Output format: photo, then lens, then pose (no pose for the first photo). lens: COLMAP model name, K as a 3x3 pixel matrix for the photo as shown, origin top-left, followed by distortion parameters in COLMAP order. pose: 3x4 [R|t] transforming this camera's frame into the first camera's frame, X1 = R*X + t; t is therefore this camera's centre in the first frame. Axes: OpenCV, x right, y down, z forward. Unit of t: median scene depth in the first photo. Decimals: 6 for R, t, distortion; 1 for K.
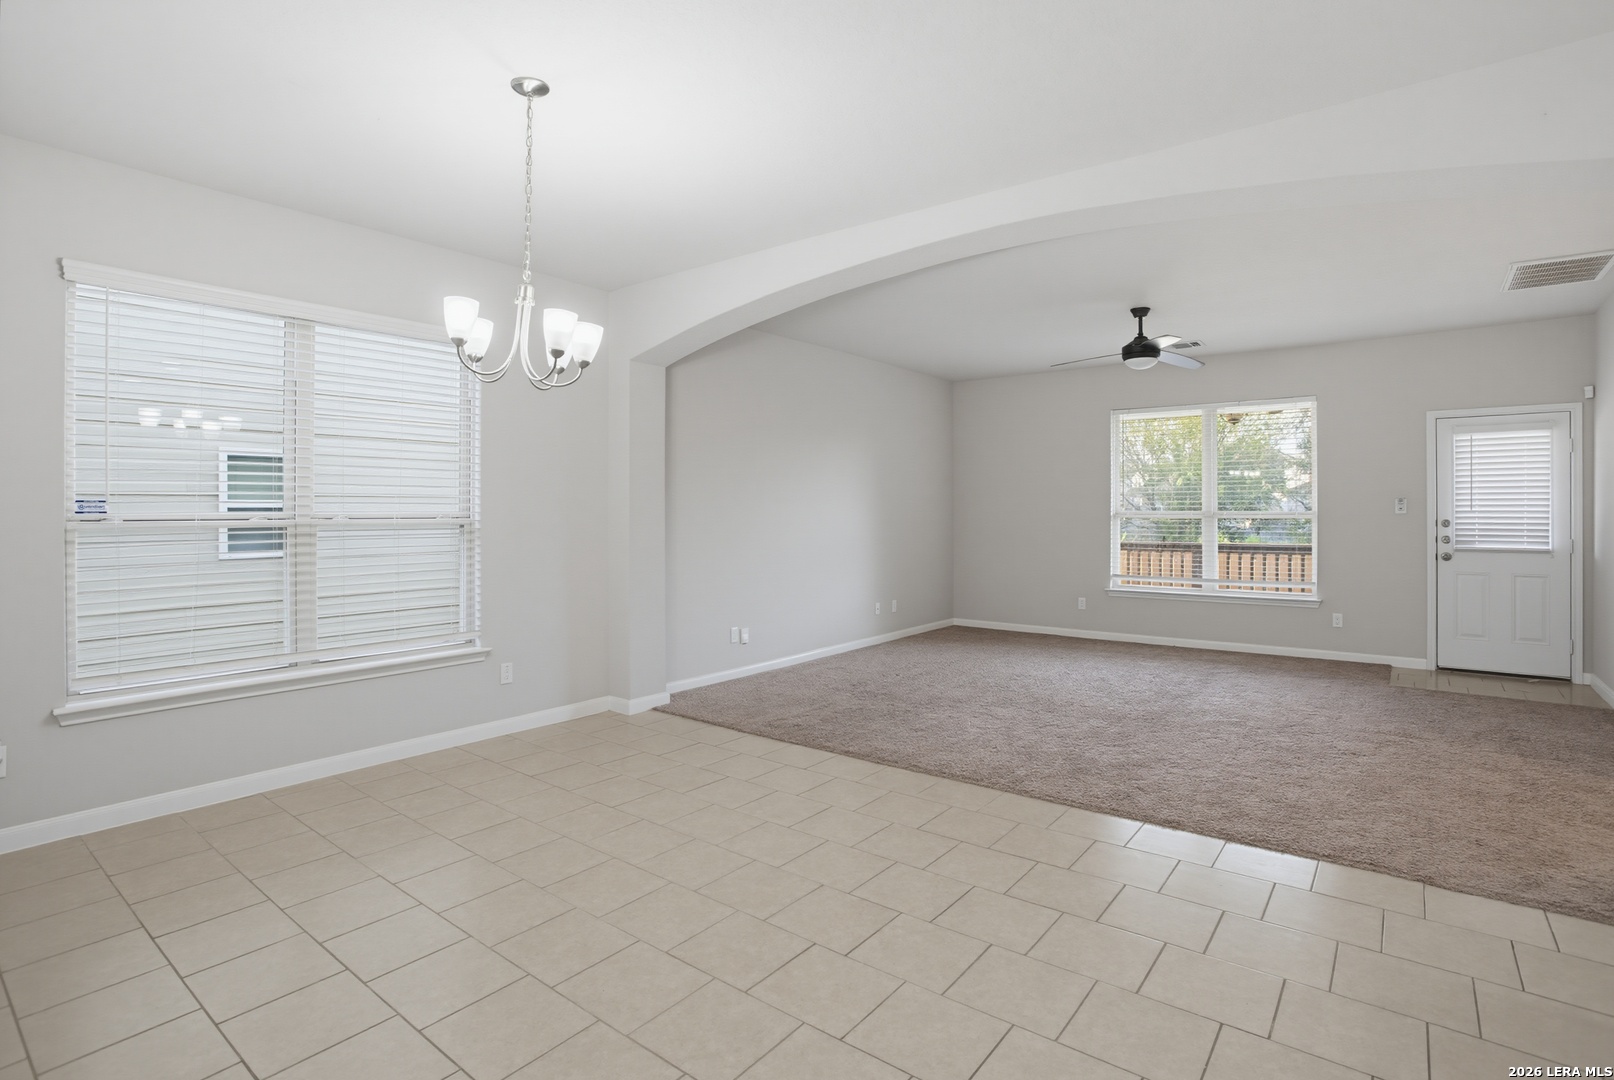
lens RADIAL K [[782.2, 0, 805.0], [0, 782.2, 510.0], [0, 0, 1]] dist [-0.076442, 0.023941]
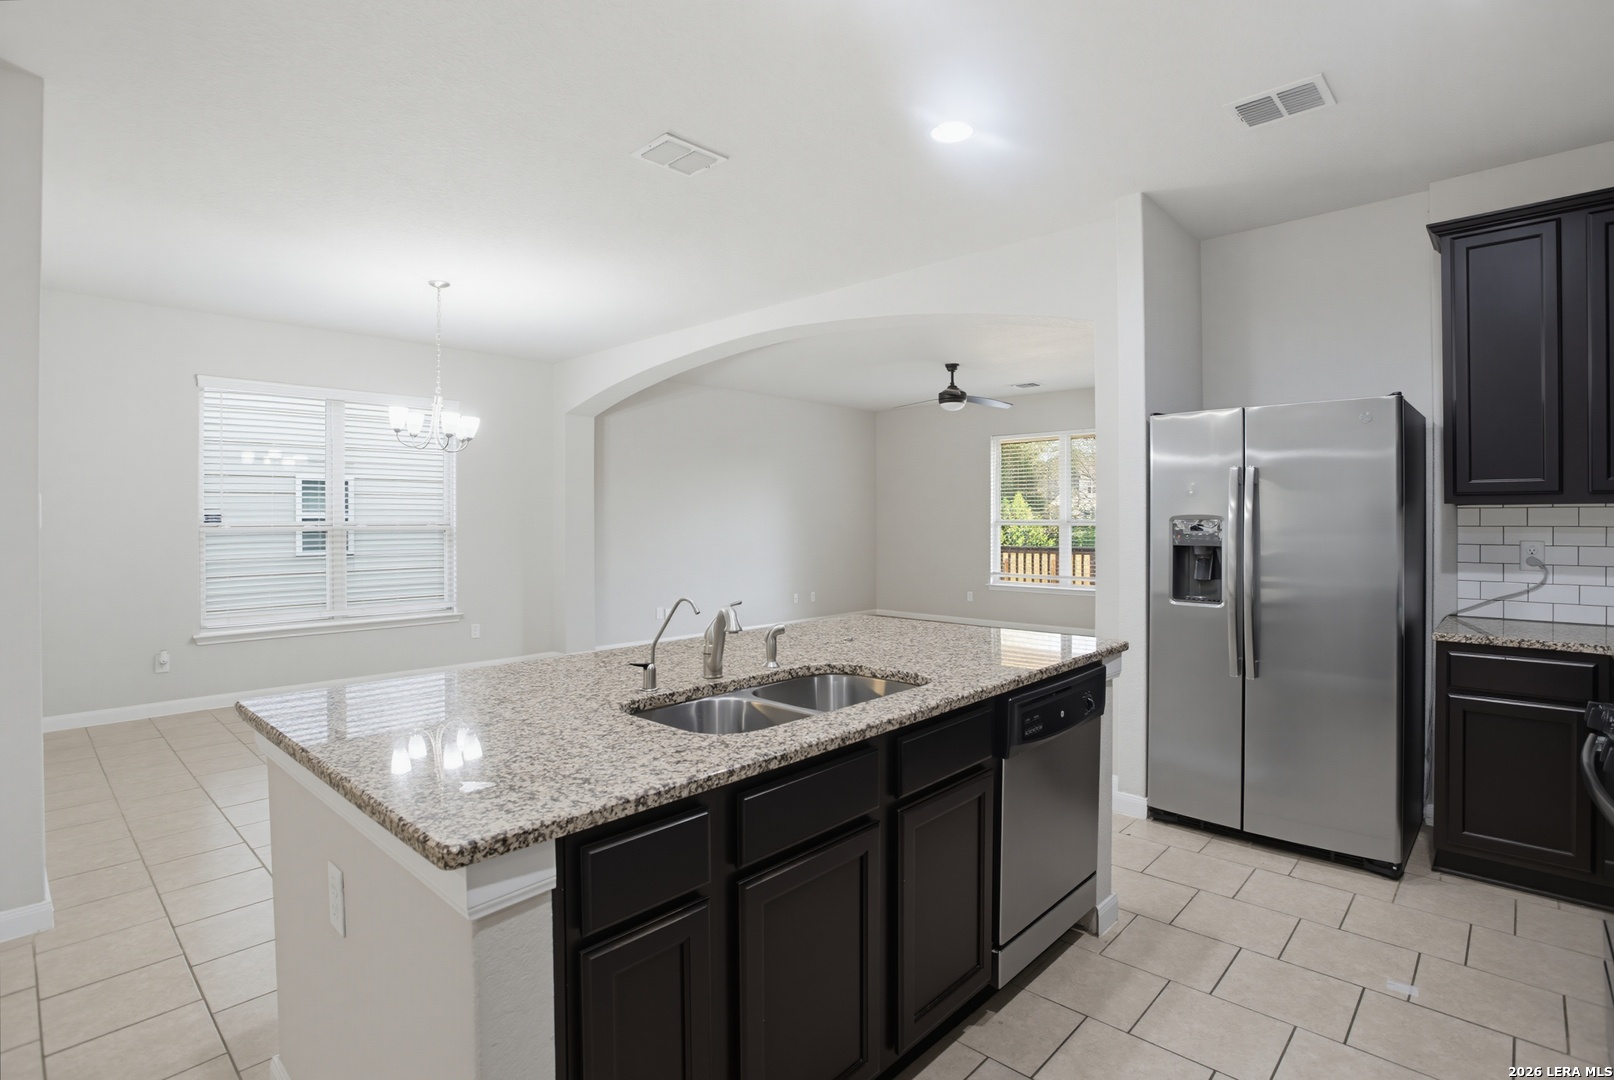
lens RADIAL K [[791.3, 0, 804.9], [0, 791.3, 520.8], [0, 0, 1]] dist [-0.068559, 0.024127]
pose [[0.995152, -0.000969, -0.098349, 0.292898], [0.001234, 0.999996, 0.002635, -0.001061], [0.098346, -0.002744, 0.995149, -0.320054]]
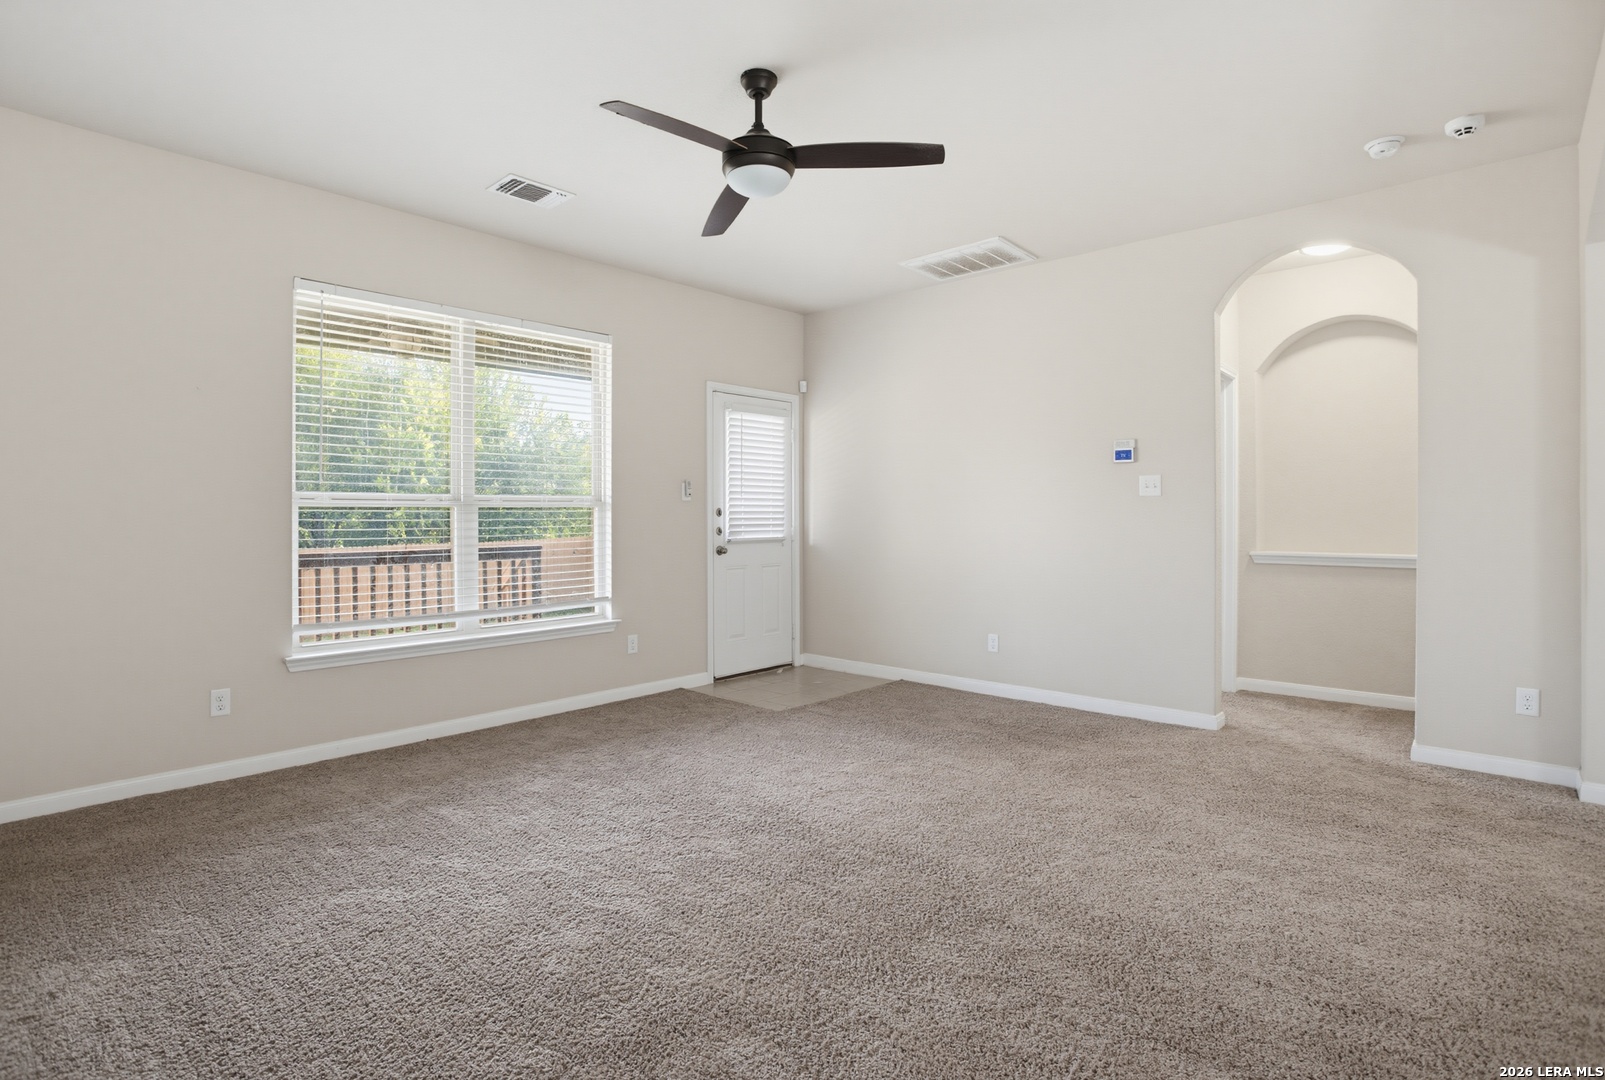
lens RADIAL K [[797.6, 0, 802.0], [0, 797.6, 519.4], [0, 0, 1]] dist [-0.075050, 0.031645]
pose [[0.075873, -0.001696, 0.997116, -0.063812], [0.005043, 0.999986, 0.001317, 0.025522], [-0.997105, 0.004928, 0.075881, 0.839169]]
